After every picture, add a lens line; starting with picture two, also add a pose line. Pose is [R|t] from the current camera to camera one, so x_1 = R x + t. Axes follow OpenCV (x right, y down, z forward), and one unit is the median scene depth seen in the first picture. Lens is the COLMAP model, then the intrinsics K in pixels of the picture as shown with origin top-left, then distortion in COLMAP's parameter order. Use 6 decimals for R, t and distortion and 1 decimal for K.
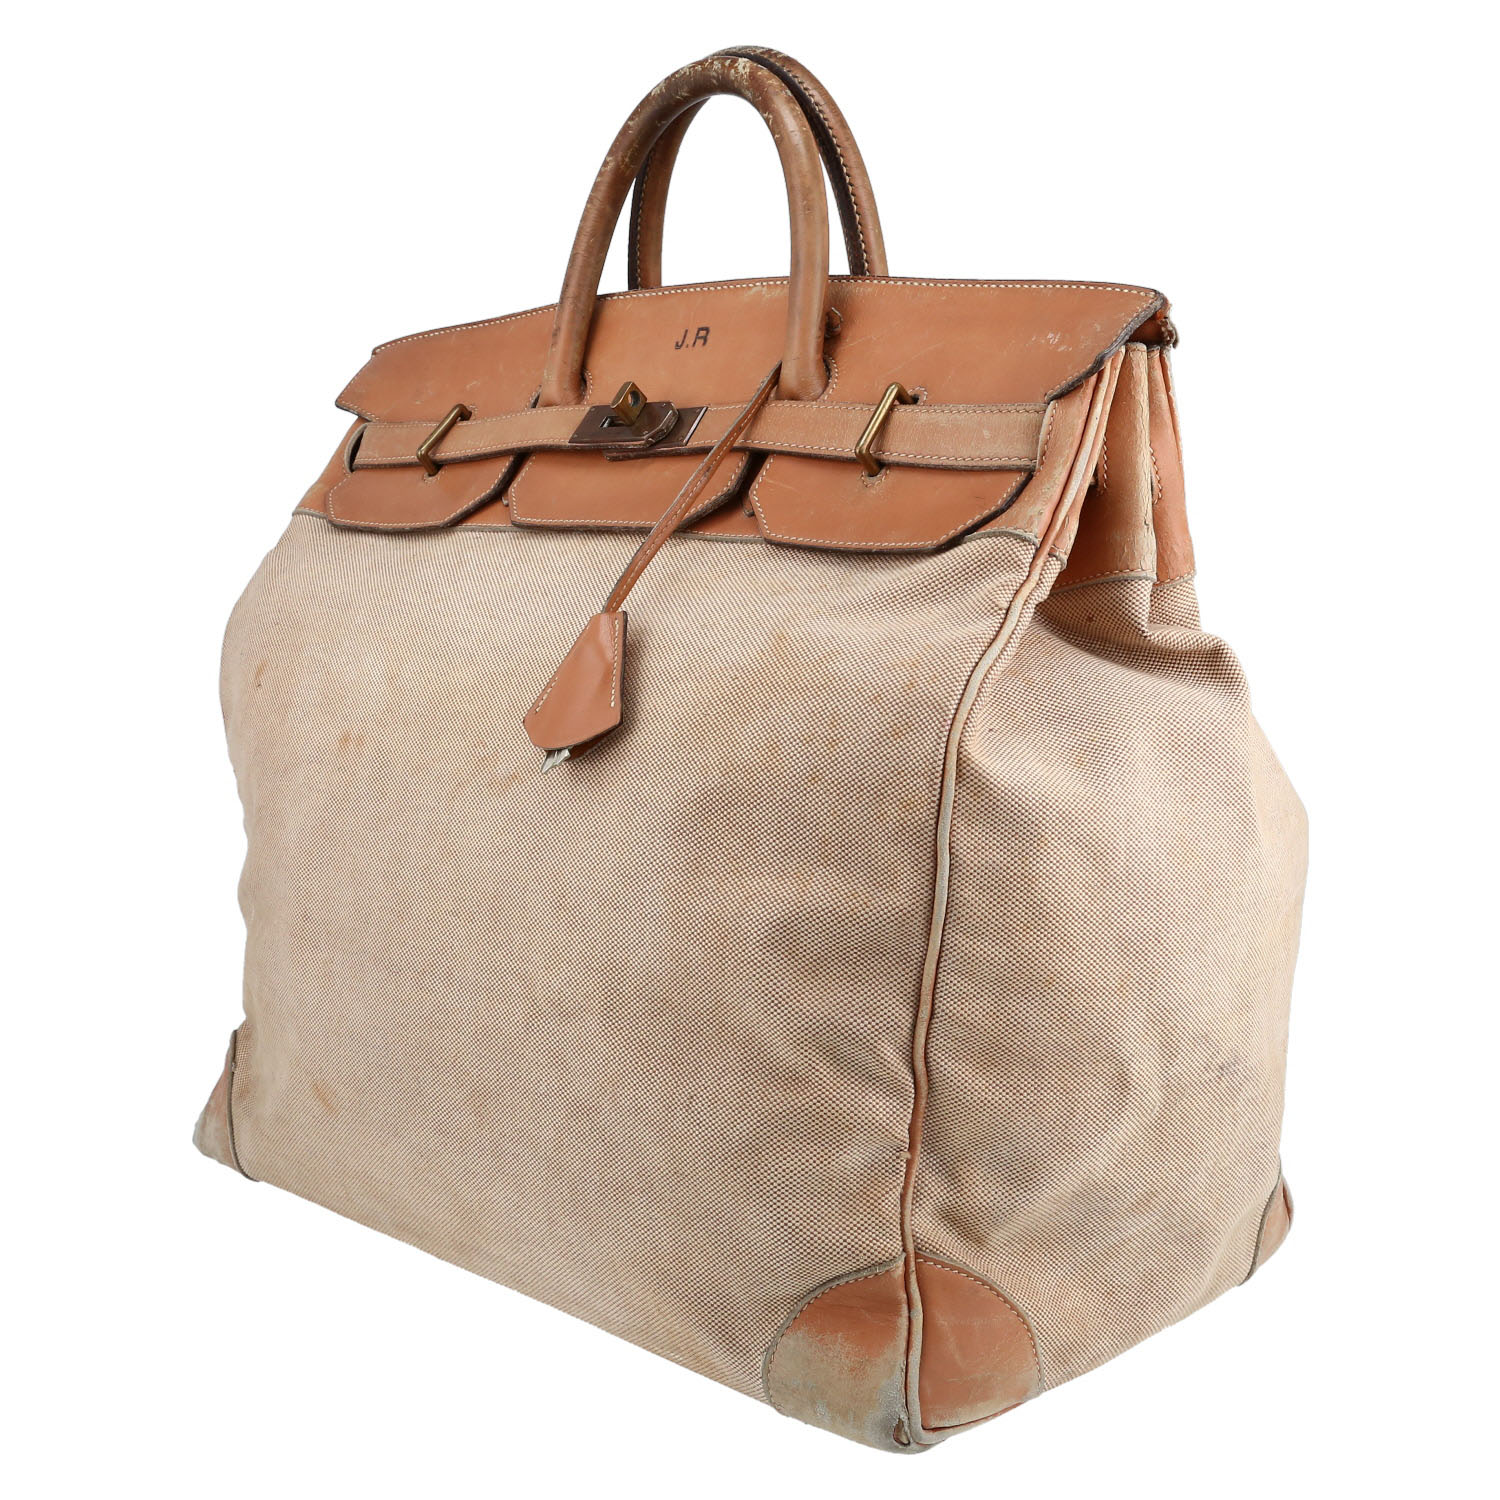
lens RADIAL K [[1964.6, 0, 753.6], [0, 1964.6, 748.3], [0, 0, 1]] dist [-0.099983, 0.000000]
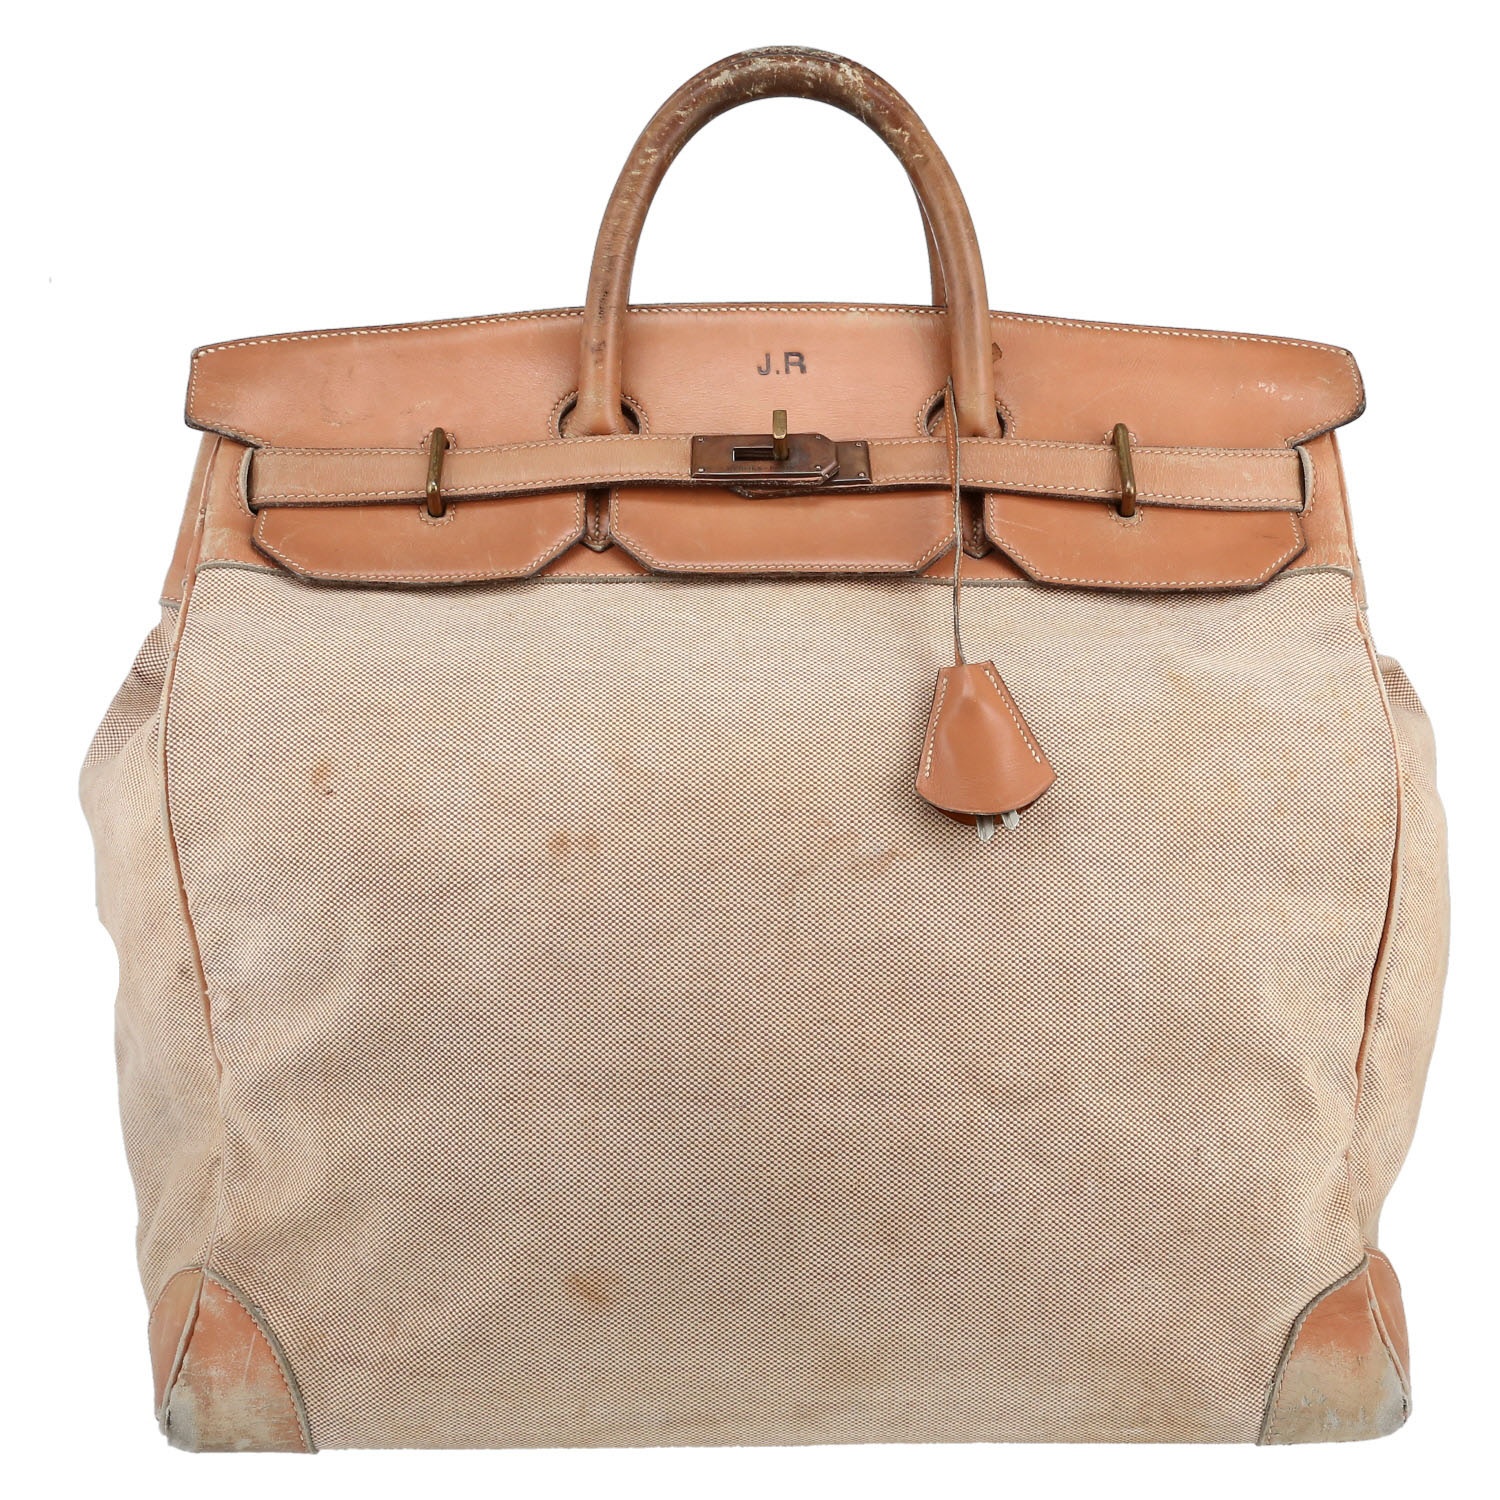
lens RADIAL K [[2212.6, 0, 800.6], [0, 2212.6, 786.1], [0, 0, 1]] dist [-0.096748, 0.000000]
pose [[0.717203, -0.085686, 0.691577, -0.766411], [0.097134, 0.995016, 0.022549, -0.038829], [-0.690062, 0.051003, 0.721951, 0.277600]]
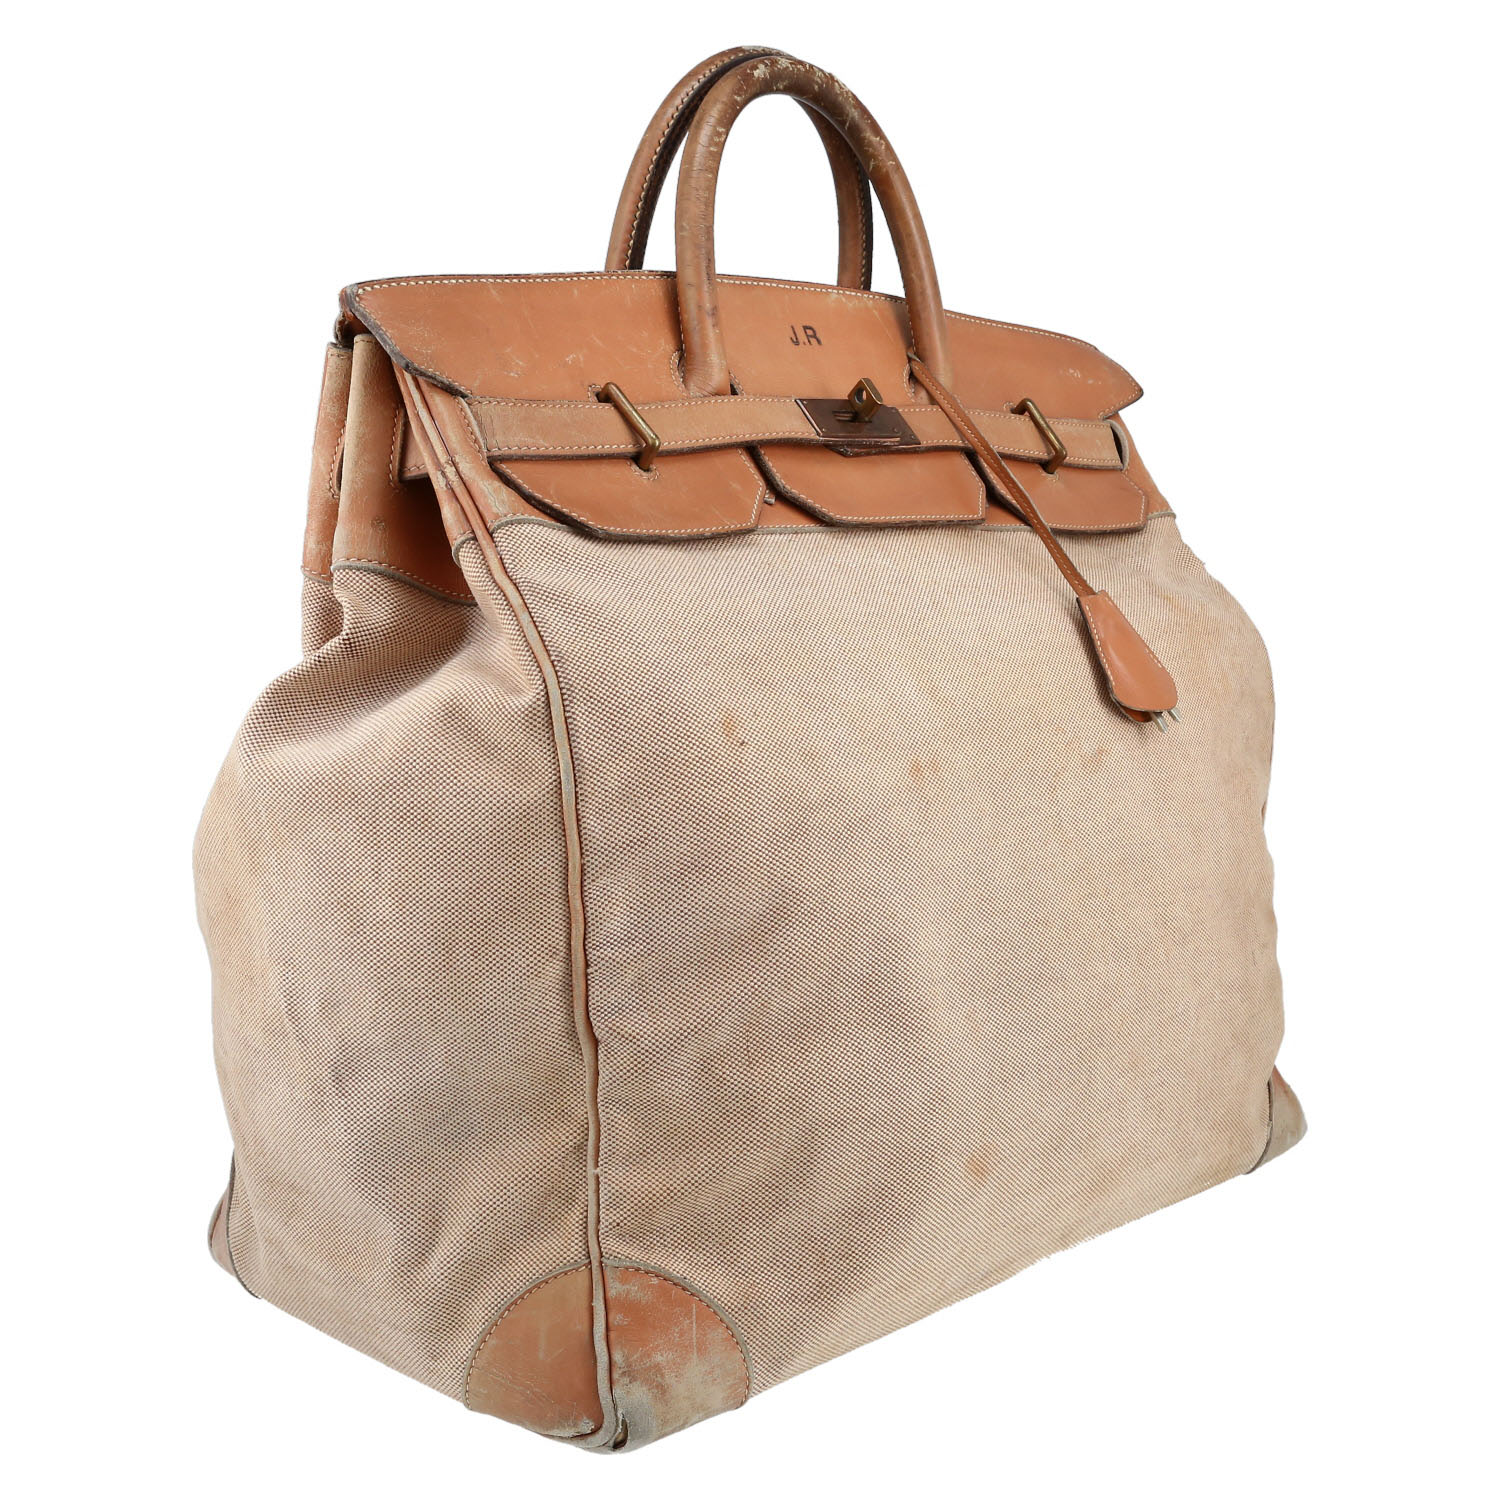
lens RADIAL K [[1964.6, 0, 753.2], [0, 1964.6, 751.1], [0, 0, 1]] dist [-0.099983, 0.000000]
pose [[0.046351, -0.131026, 0.990295, -1.083372], [0.144865, 0.981762, 0.123117, -0.131618], [-0.988365, 0.137752, 0.064486, 1.019088]]
